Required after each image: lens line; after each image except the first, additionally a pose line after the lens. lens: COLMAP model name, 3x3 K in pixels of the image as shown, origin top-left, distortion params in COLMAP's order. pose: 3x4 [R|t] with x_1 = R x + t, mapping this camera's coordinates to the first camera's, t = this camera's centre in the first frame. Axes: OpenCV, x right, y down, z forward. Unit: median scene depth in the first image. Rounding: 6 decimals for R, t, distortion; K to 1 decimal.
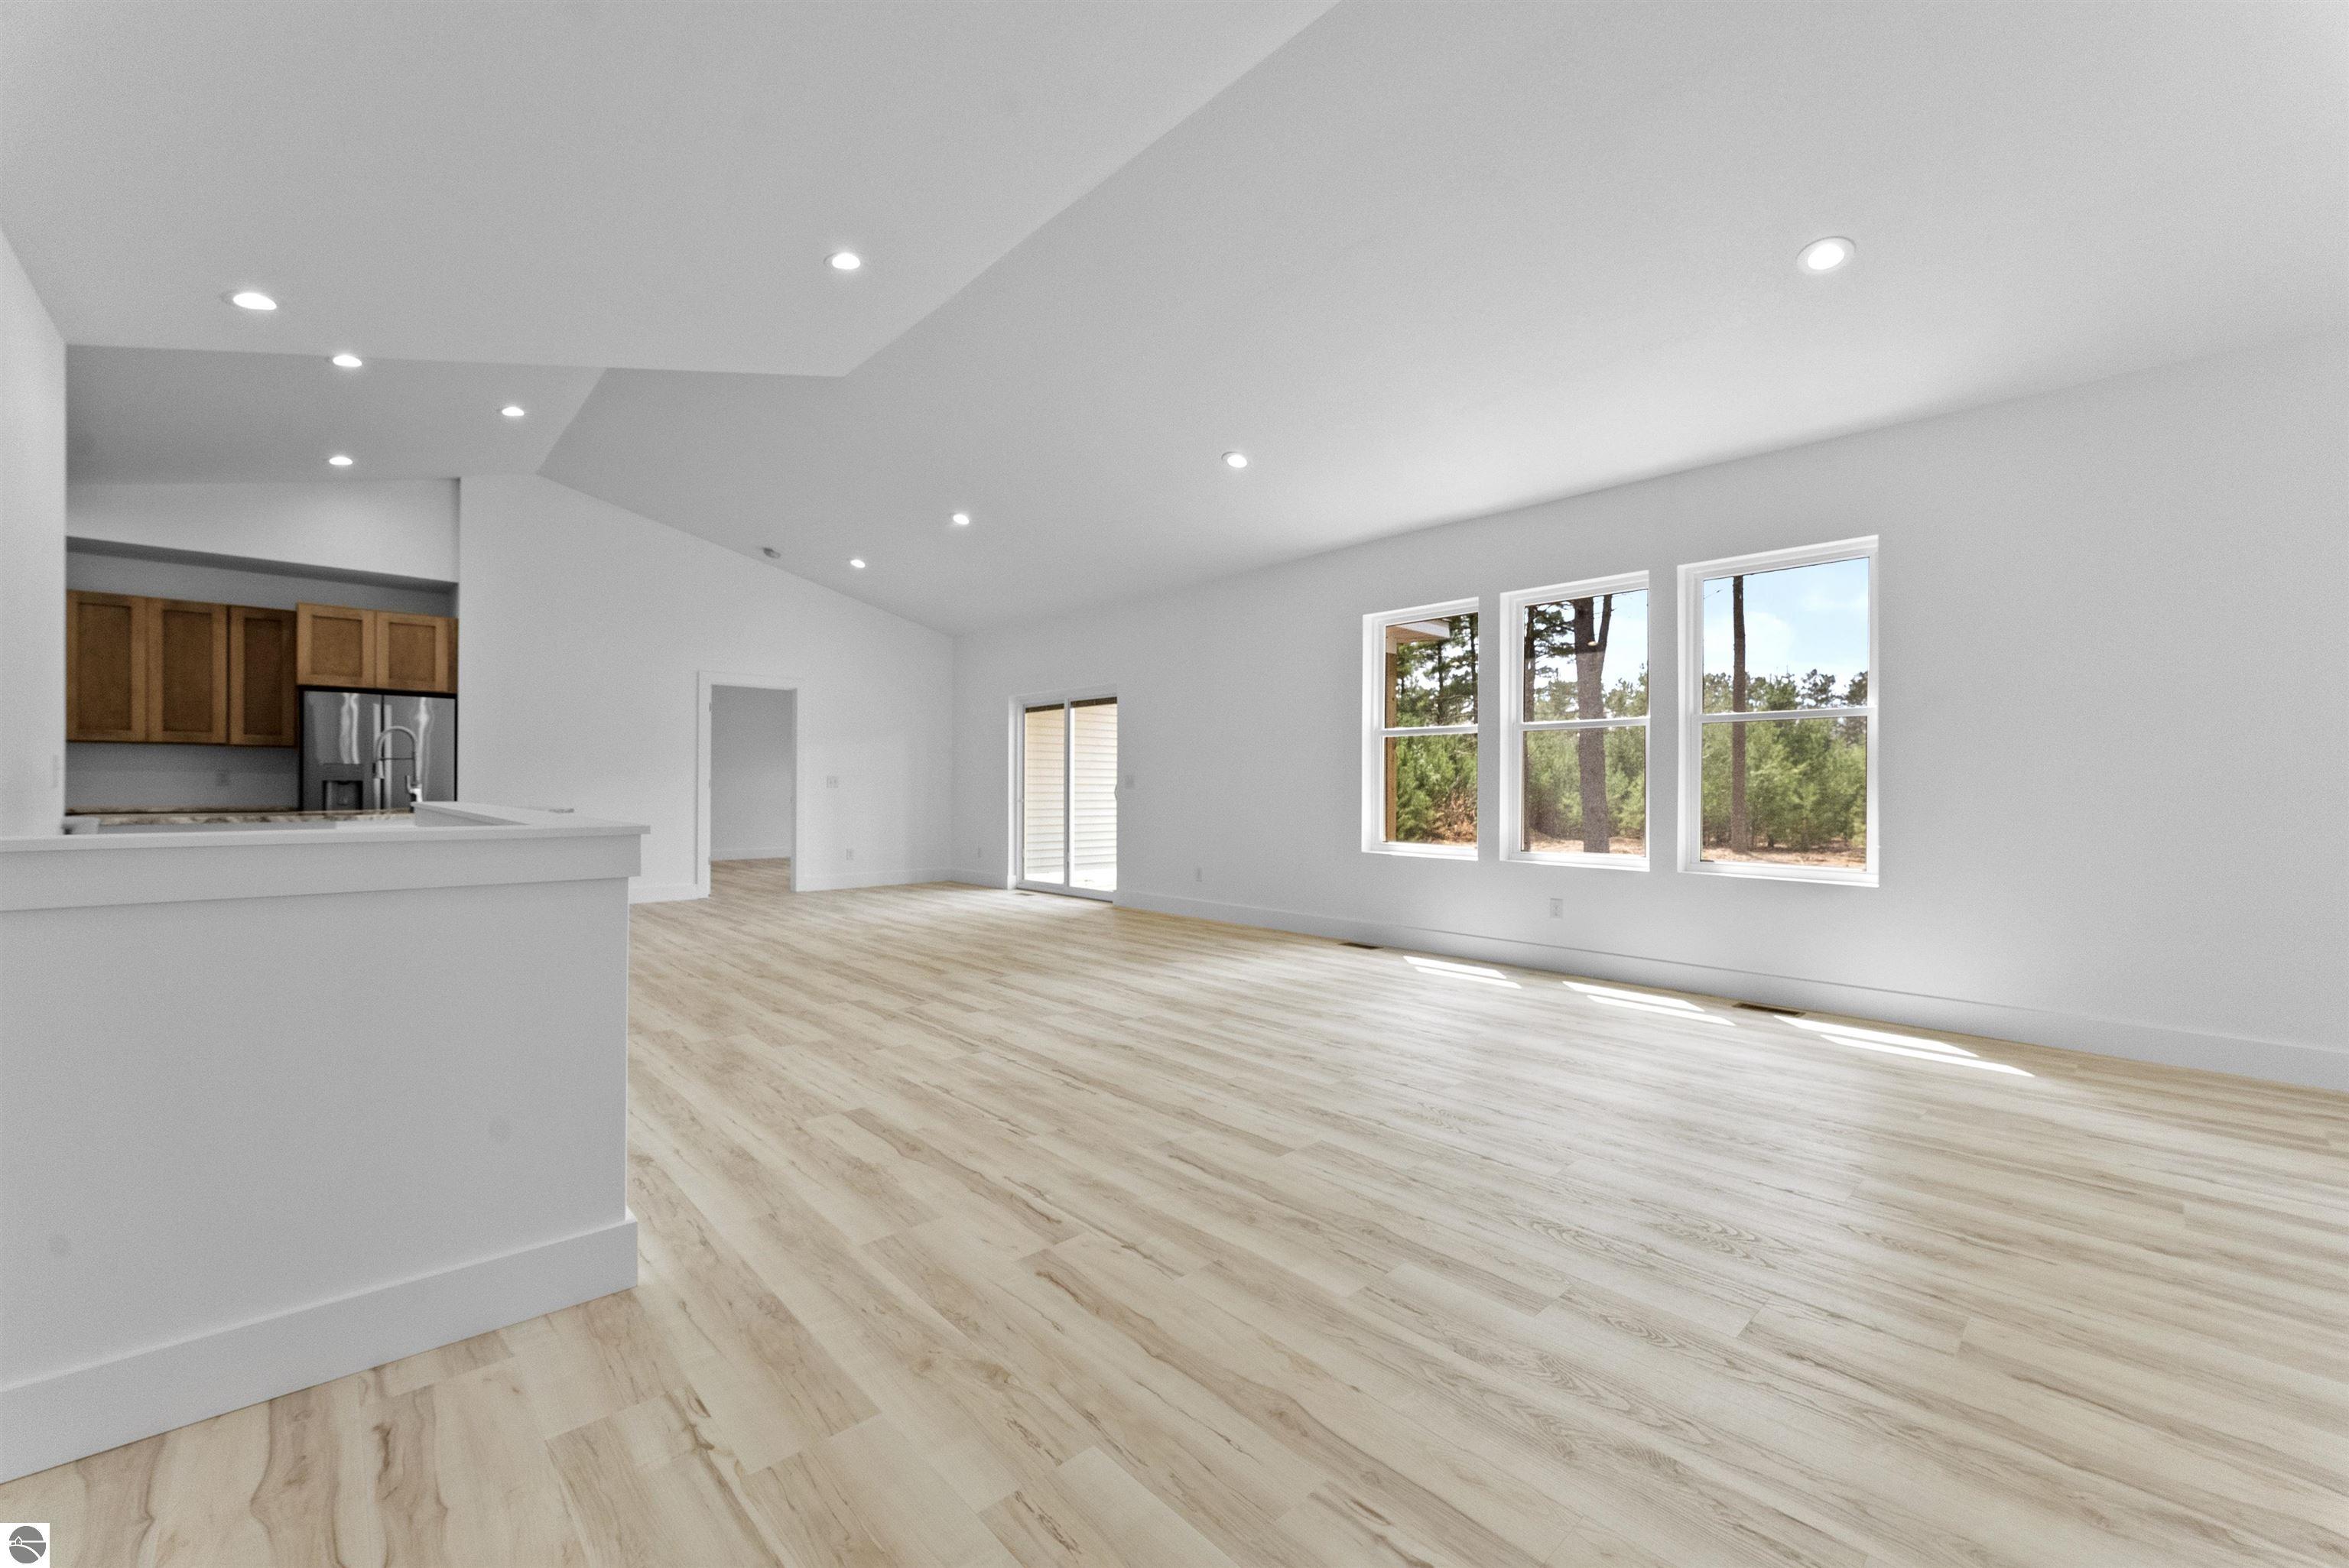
lens RADIAL K [[937.6, 0, 1183.4], [0, 937.6, 779.5], [0, 0, 1]] dist [-0.013871, 0.000330]
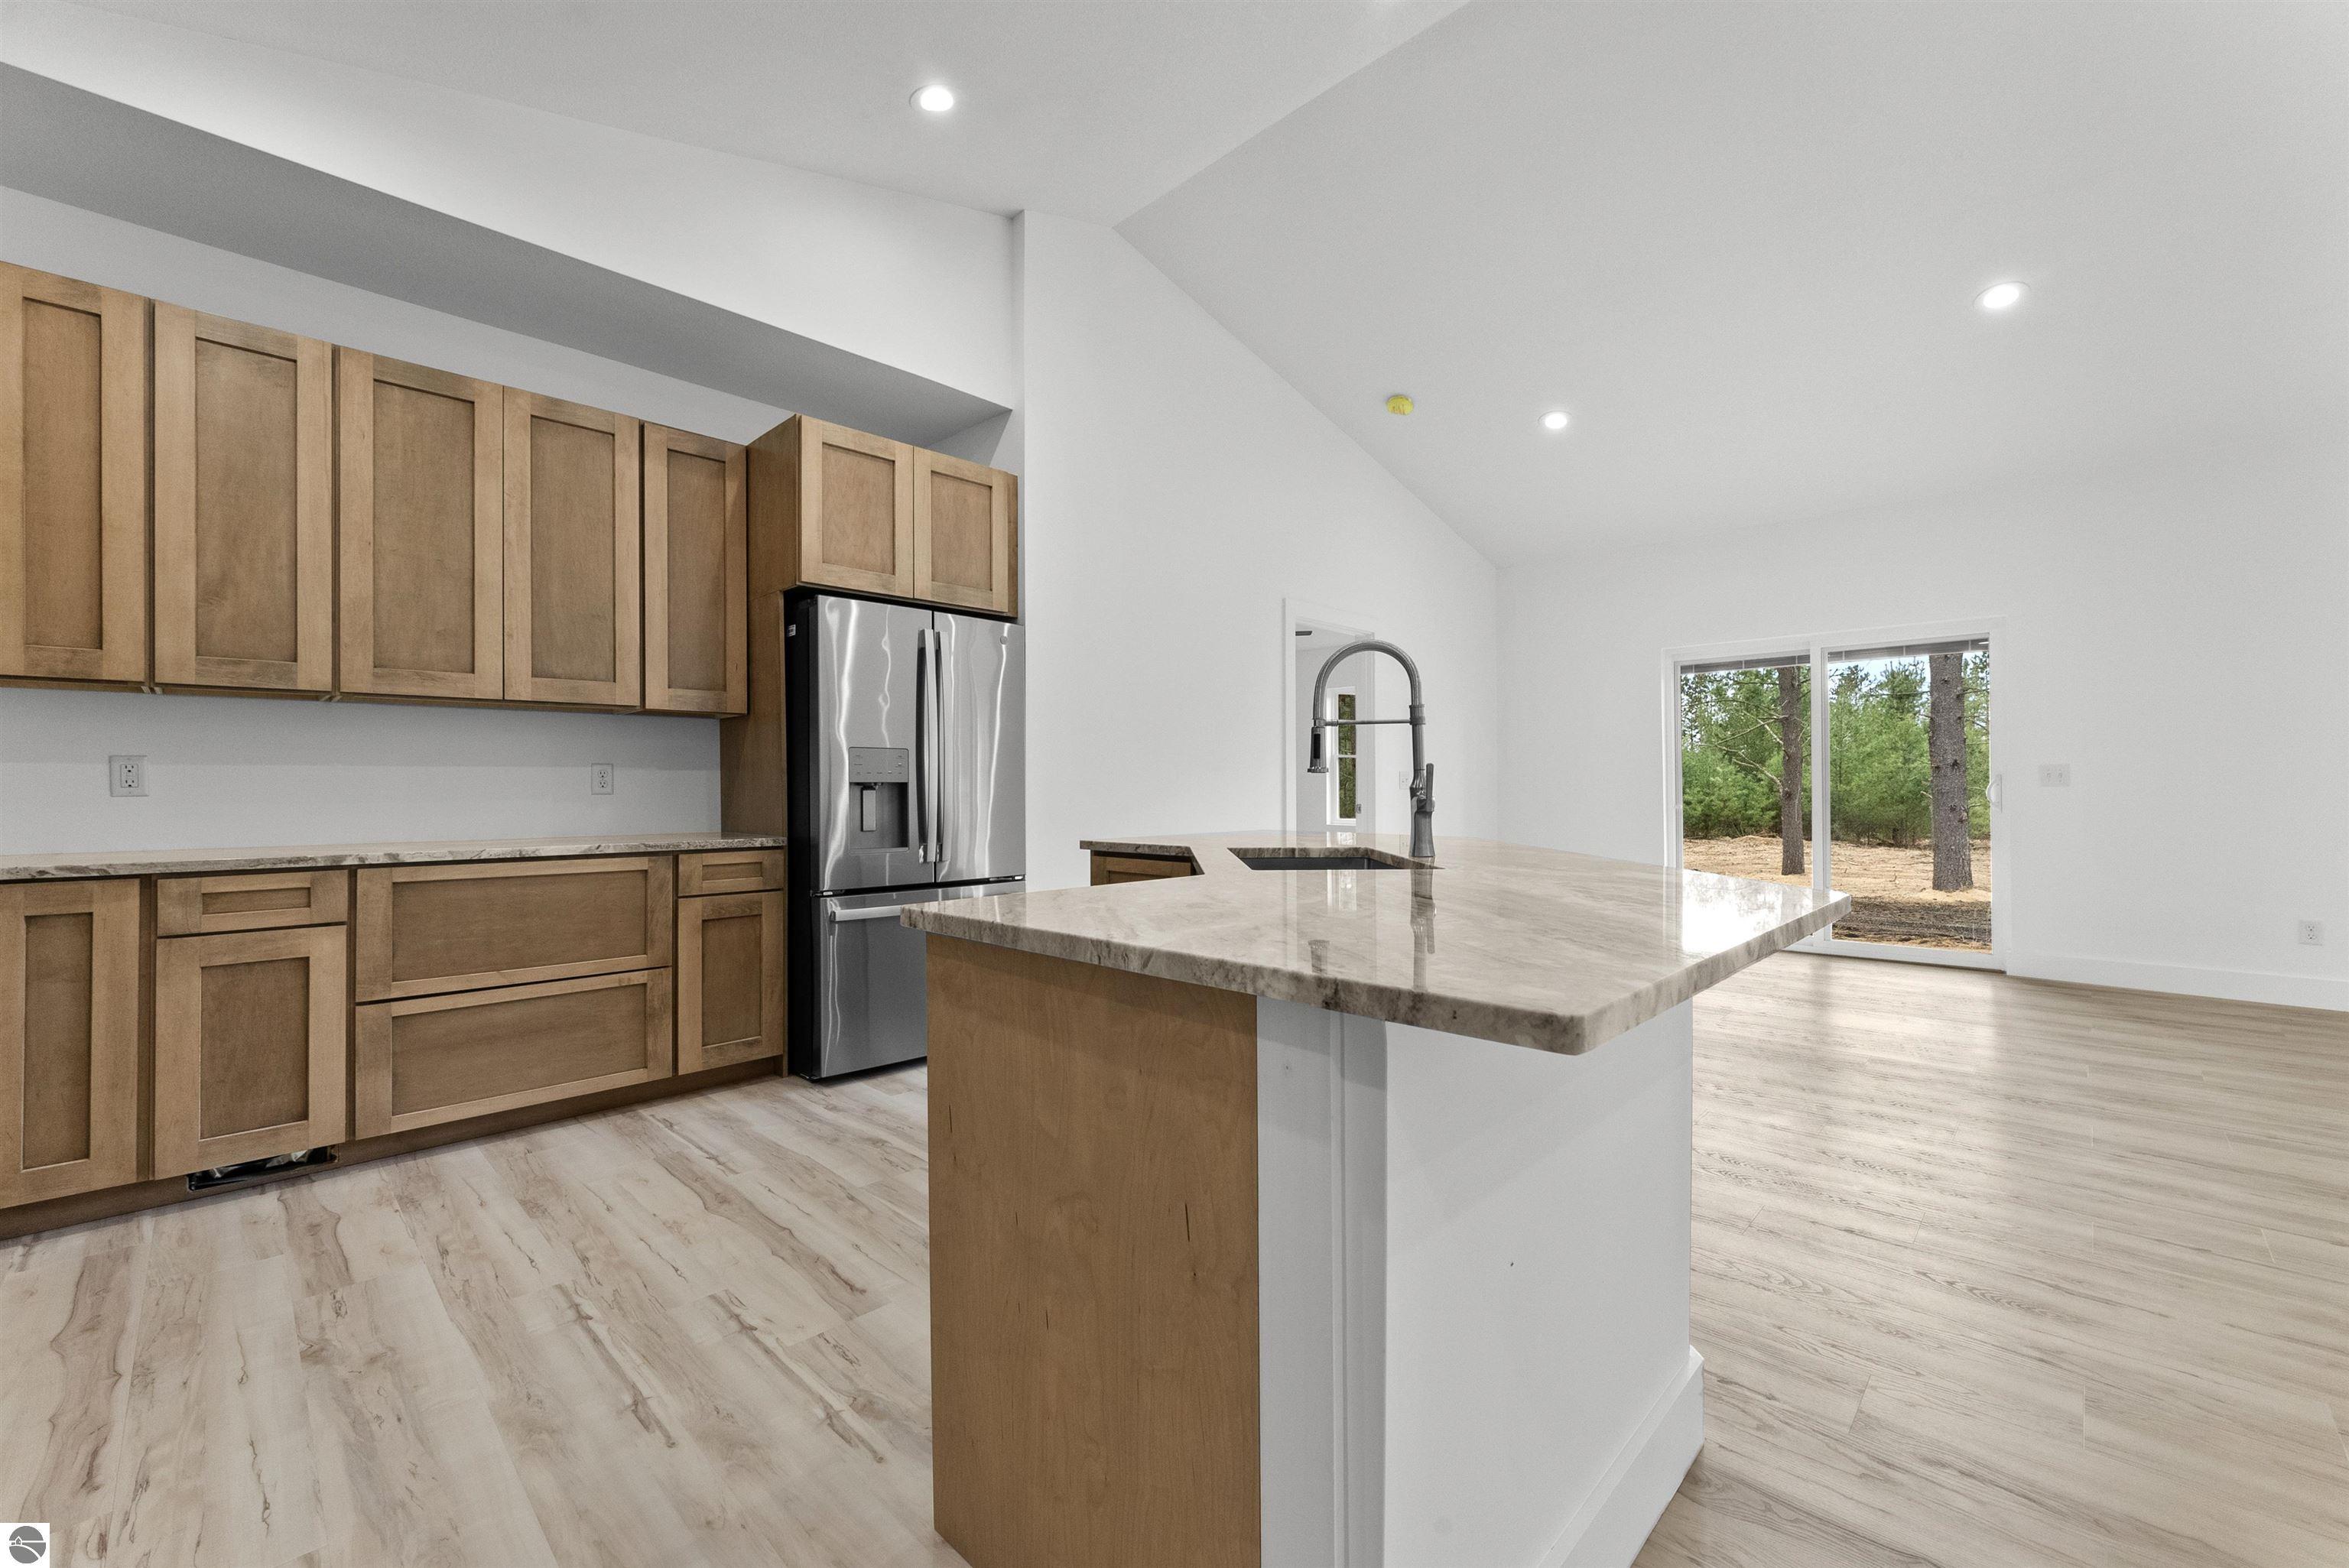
lens RADIAL K [[1001.2, 0, 1165.5], [0, 1001.2, 772.3], [0, 0, 1]] dist [0.001120, -0.000344]
pose [[0.999696, 0.001595, 0.024590, -0.733946], [-0.001346, 0.999948, -0.010128, -0.000047], [-0.024605, 0.010091, 0.999646, 0.450157]]
